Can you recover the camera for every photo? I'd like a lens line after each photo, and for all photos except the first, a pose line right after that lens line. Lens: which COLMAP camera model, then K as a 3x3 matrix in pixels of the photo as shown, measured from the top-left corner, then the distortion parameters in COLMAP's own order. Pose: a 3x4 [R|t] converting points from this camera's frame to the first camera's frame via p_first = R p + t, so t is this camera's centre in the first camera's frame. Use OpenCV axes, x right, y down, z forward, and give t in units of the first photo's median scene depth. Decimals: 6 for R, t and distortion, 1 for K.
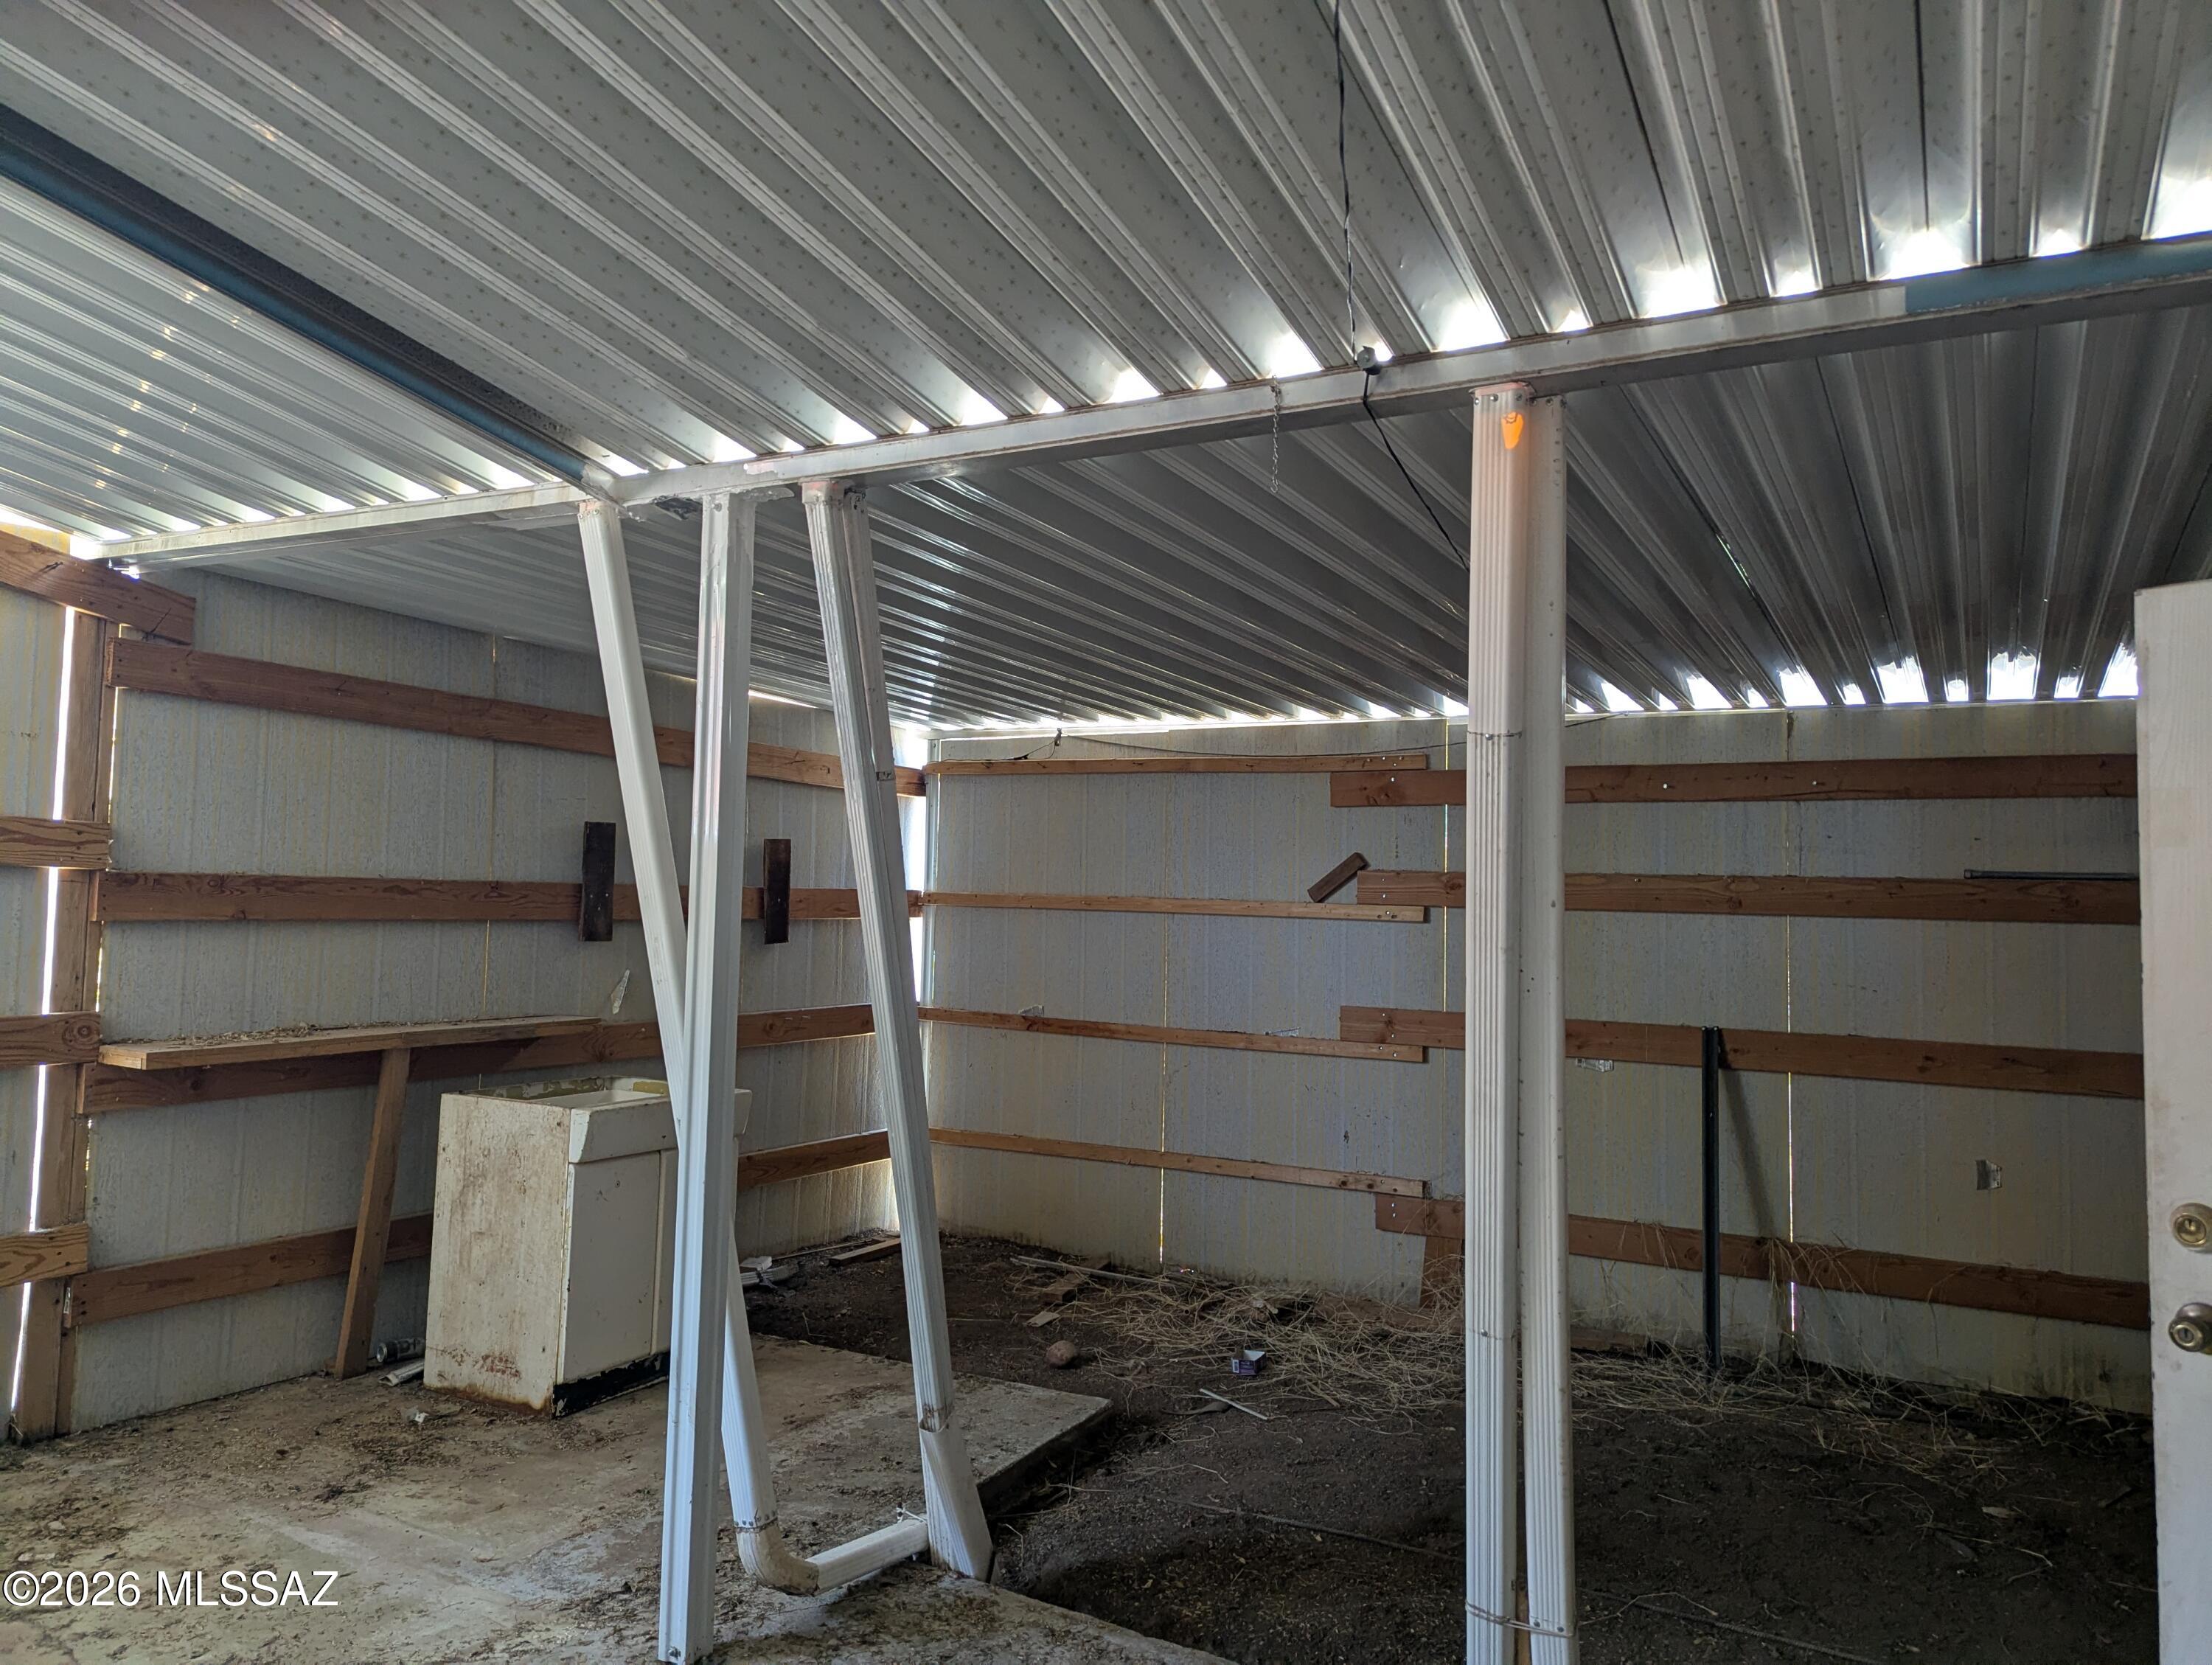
lens RADIAL K [[1546.6, 0, 1100.1], [0, 1546.6, 829.1], [0, 0, 1]] dist [0.032366, -0.009078]
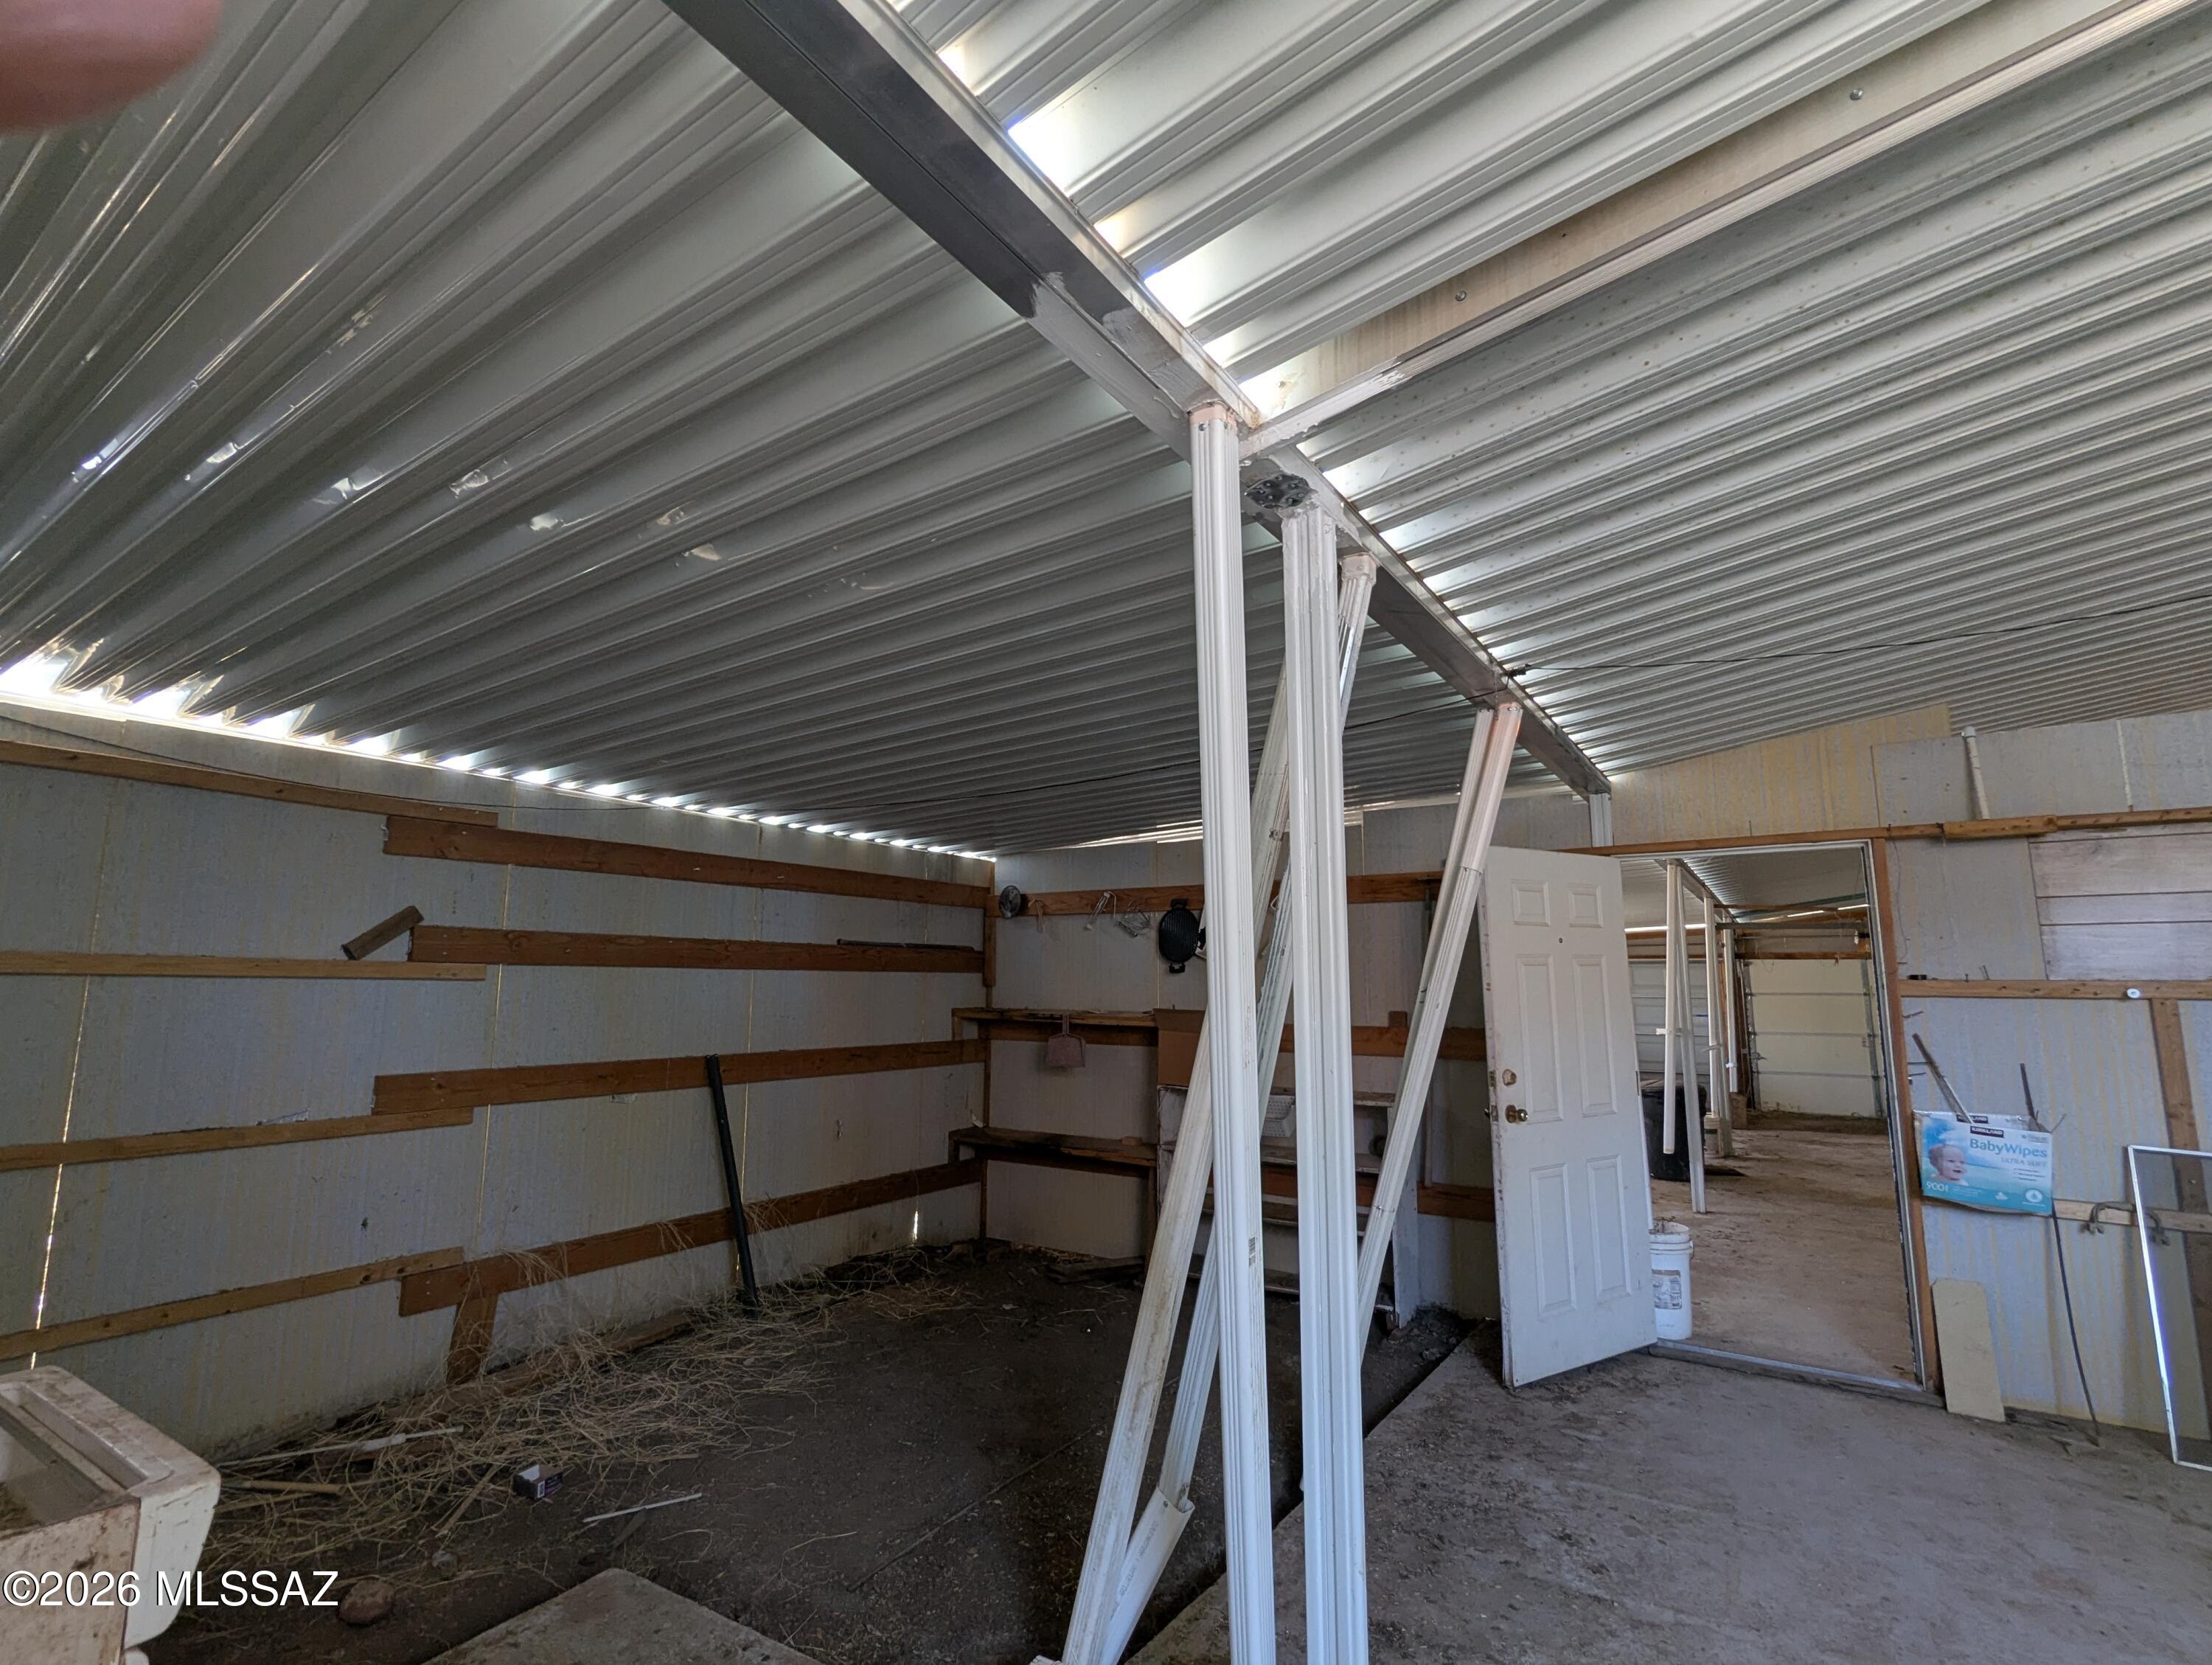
lens RADIAL K [[1051.1, 0, 1111.8], [0, 1051.1, 834.8], [0, 0, 1]] dist [-0.002604, -0.000174]
pose [[0.065454, 0.116991, 0.990974, -0.741898], [-0.050108, 0.992236, -0.113831, 0.040613], [-0.996597, -0.042205, 0.070808, 0.920651]]
